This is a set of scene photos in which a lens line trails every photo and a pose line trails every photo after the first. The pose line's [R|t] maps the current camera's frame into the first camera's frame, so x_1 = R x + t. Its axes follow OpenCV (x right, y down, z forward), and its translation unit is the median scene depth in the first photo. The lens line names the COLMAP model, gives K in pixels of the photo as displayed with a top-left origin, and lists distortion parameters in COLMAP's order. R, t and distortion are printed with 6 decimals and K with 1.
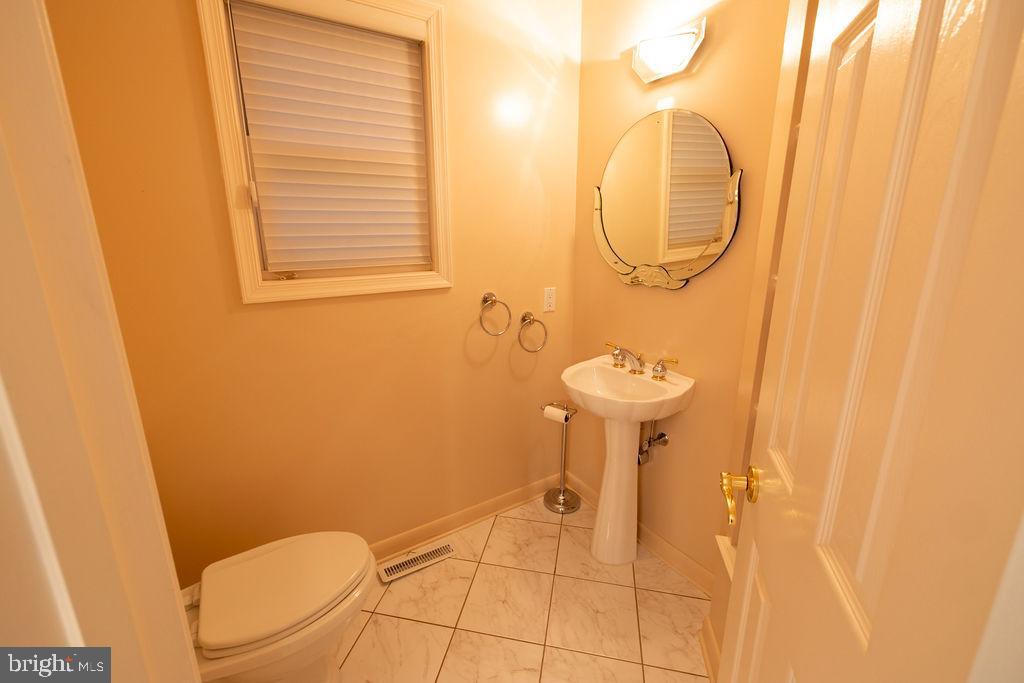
lens RADIAL K [[434.1, 0, 512.0], [0, 434.1, 341.5], [0, 0, 1]] dist [-0.000600, -0.000142]
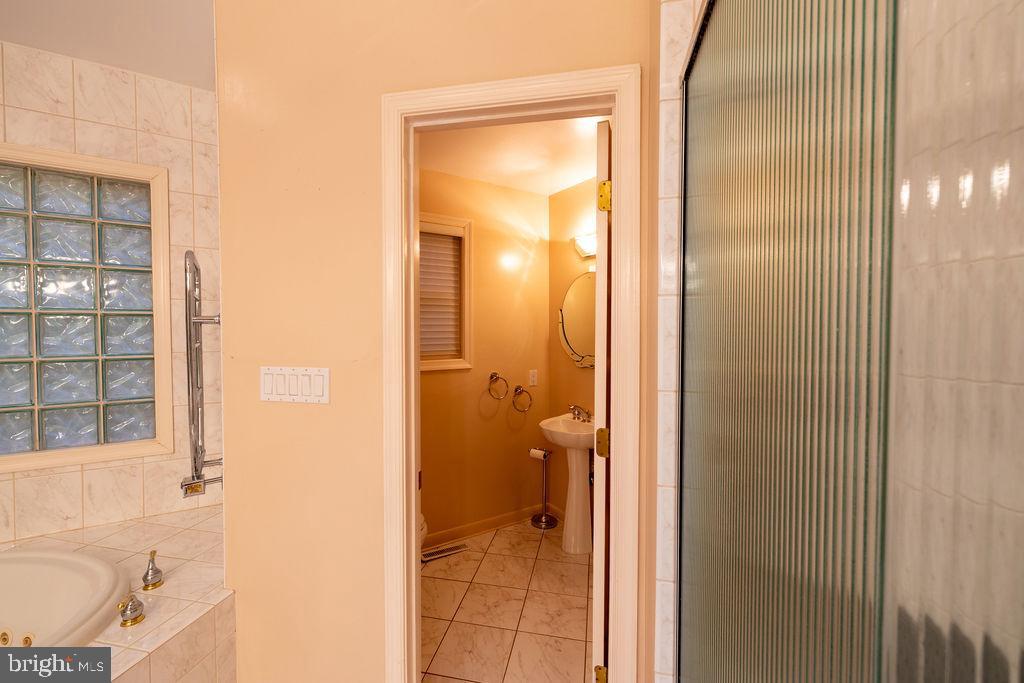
lens RADIAL K [[434.1, 0, 512.0], [0, 434.1, 341.5], [0, 0, 1]] dist [-0.000600, -0.000142]
pose [[0.999996, 0.002851, -0.000769, 0.012910], [-0.002951, 0.975307, -0.220836, 0.131303], [0.000120, 0.220837, 0.975311, -0.595099]]
